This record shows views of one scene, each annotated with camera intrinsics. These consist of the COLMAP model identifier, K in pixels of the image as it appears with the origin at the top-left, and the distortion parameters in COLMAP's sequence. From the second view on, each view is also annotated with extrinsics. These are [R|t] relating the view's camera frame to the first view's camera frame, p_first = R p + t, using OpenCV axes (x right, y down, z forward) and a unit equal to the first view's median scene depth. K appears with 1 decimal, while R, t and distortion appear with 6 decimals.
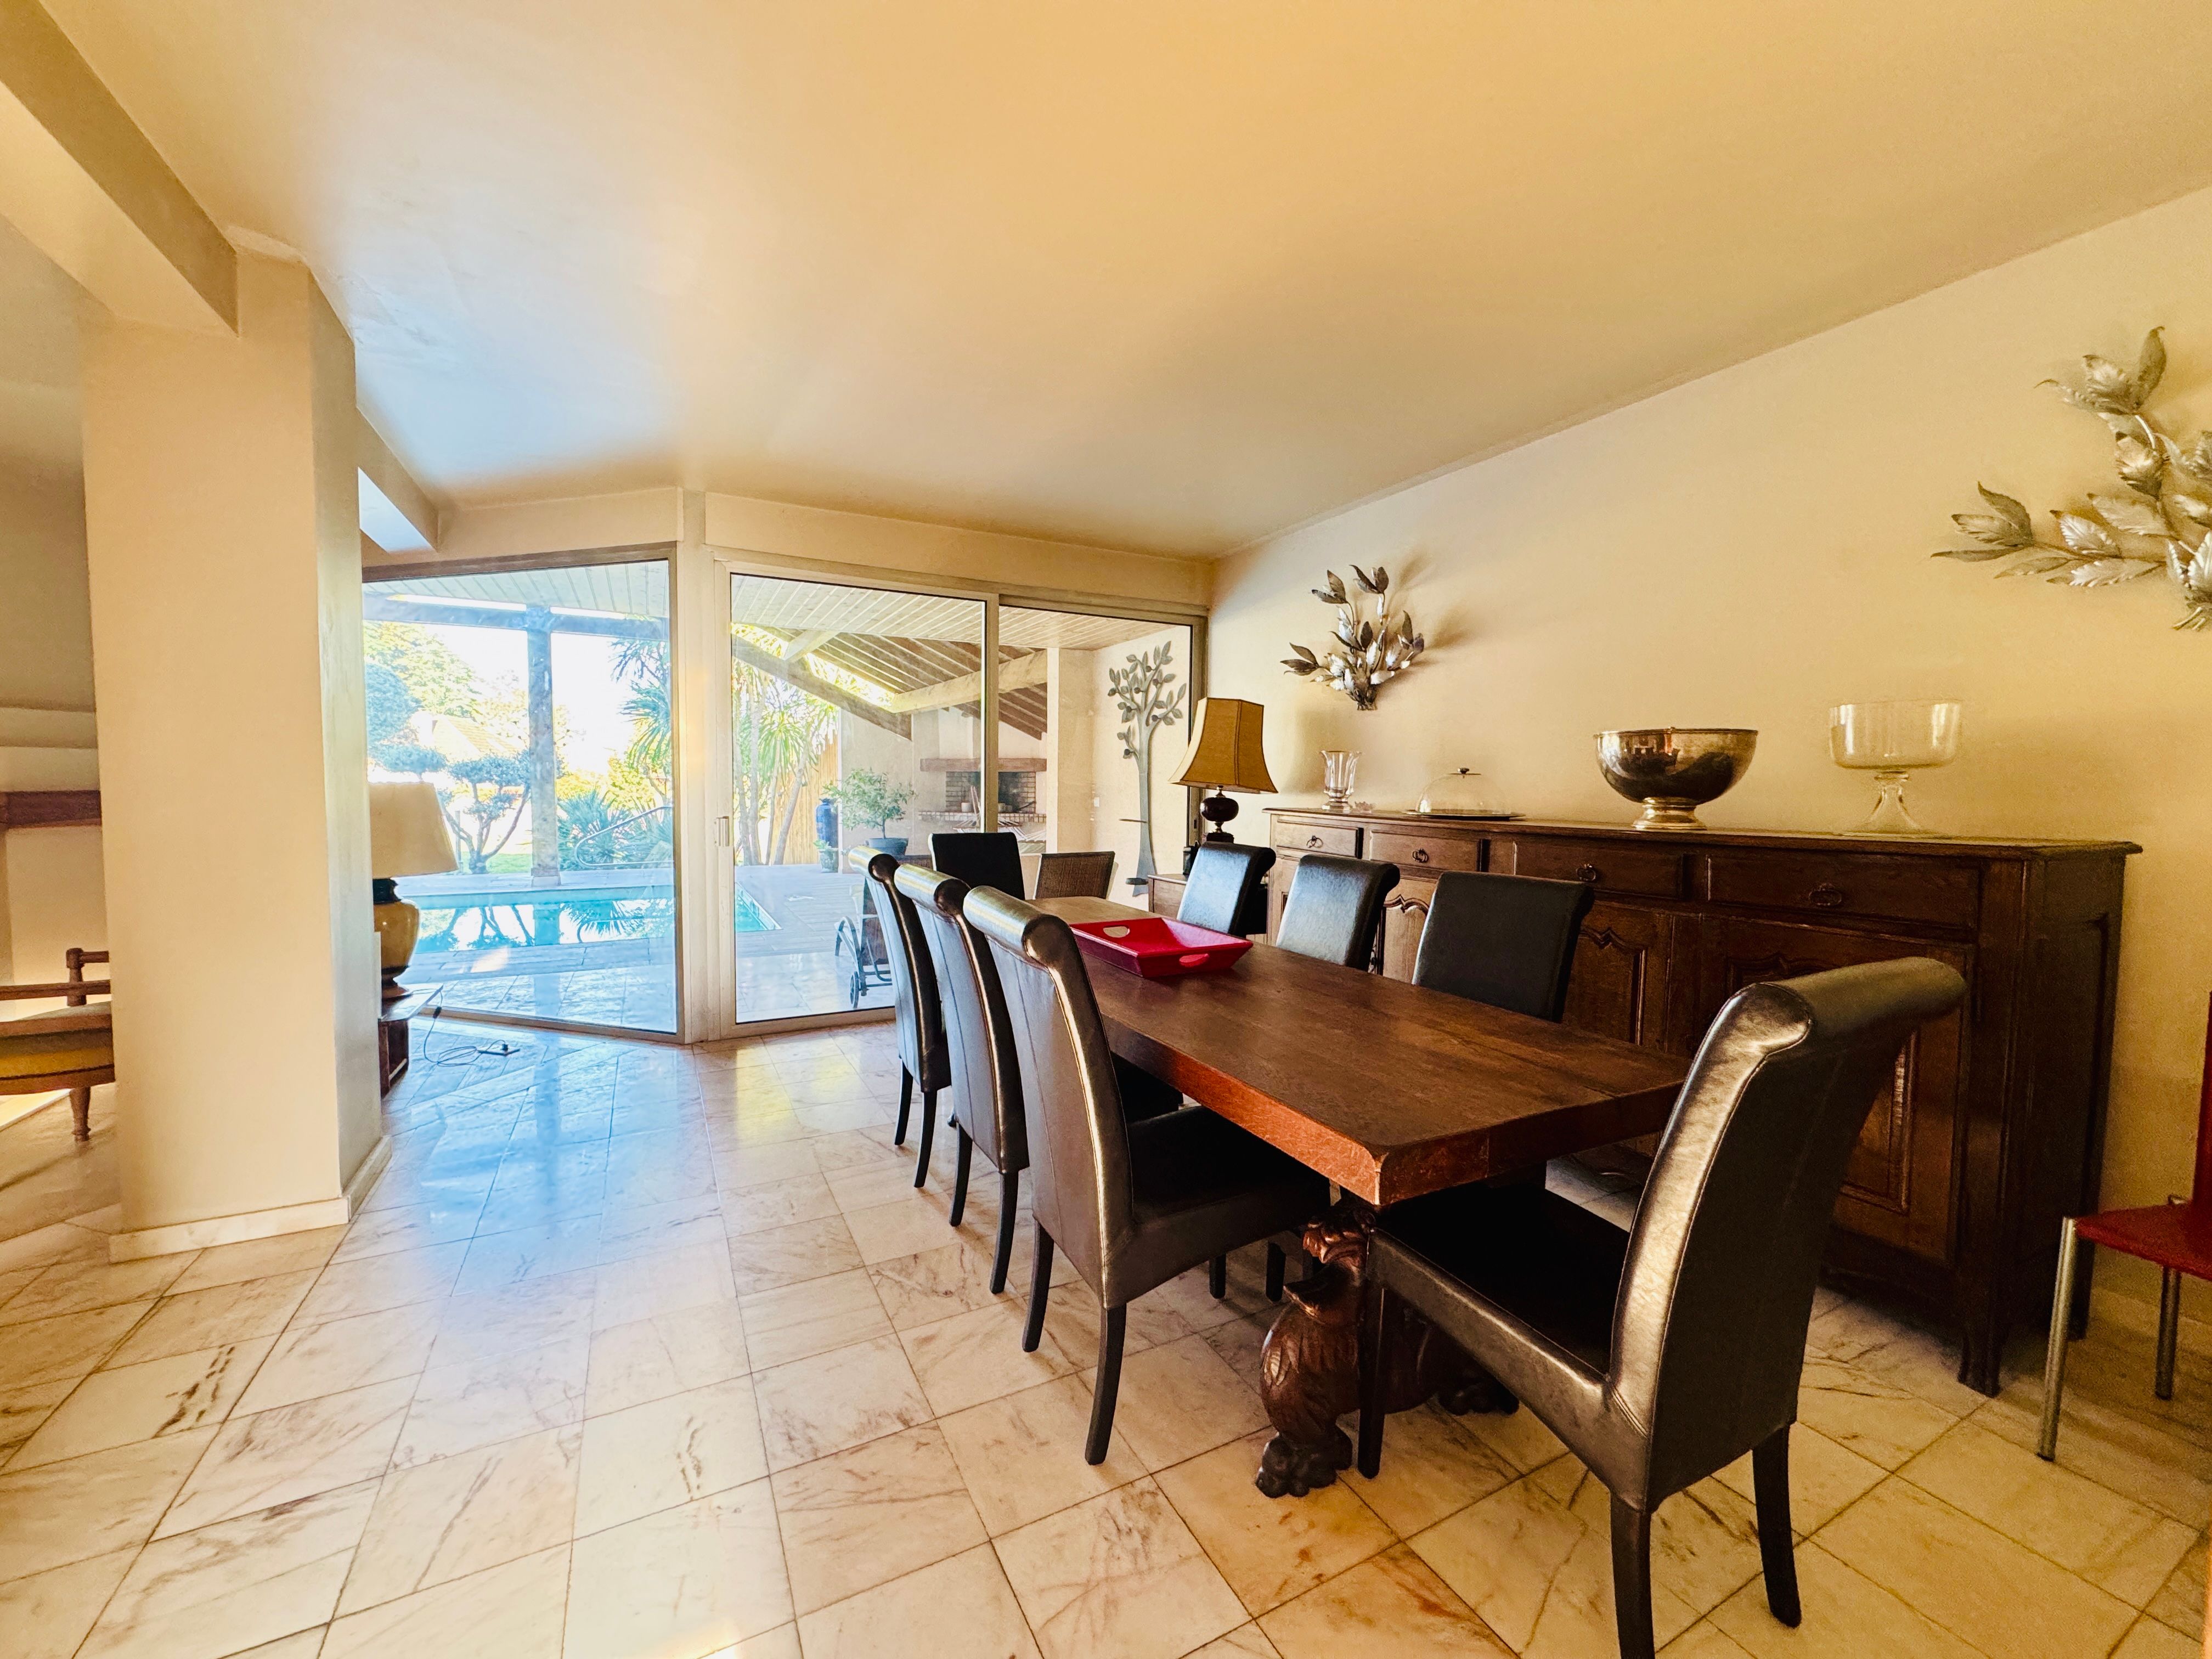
lens RADIAL K [[879.6, 0, 1110.9], [0, 879.6, 831.0], [0, 0, 1]] dist [0.001207, 0.000081]
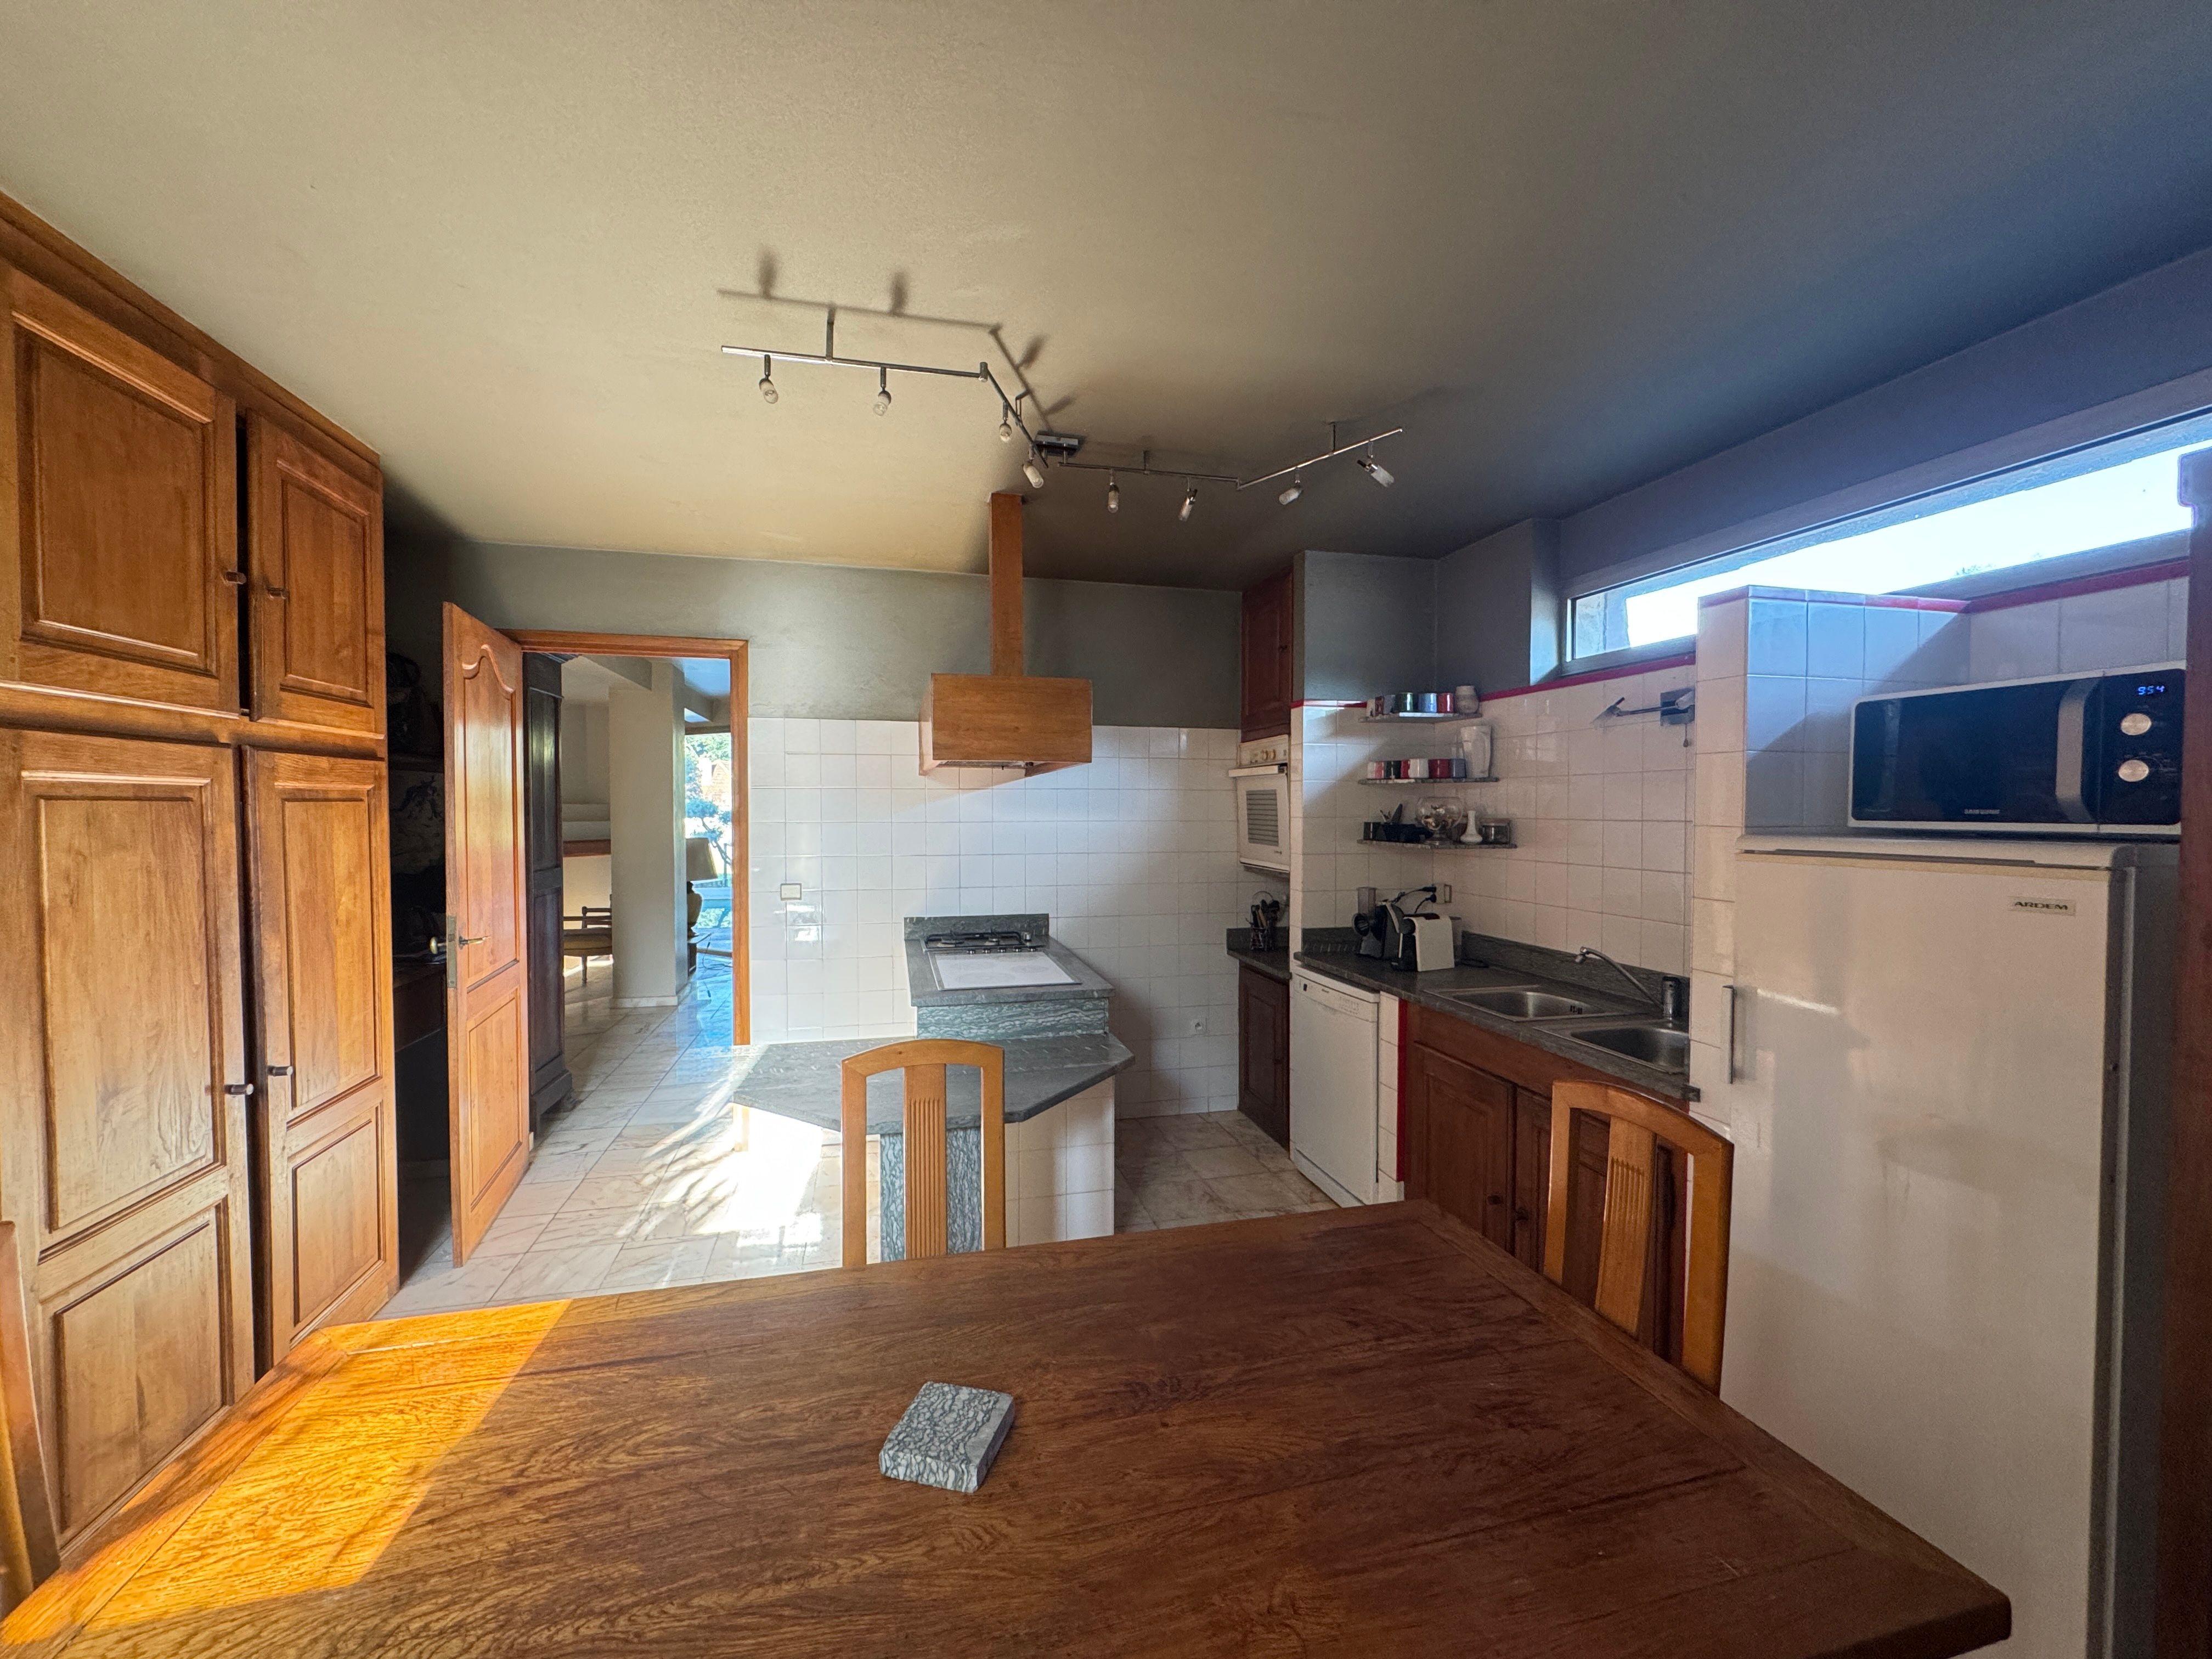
lens RADIAL K [[879.6, 0, 1102.8], [0, 879.6, 826.3], [0, 0, 1]] dist [0.001207, 0.000081]
pose [[0.971956, 0.003499, -0.235136, 0.419070], [-0.011203, 0.999443, -0.031436, -0.015283], [0.234895, 0.033189, 0.971454, -0.540835]]
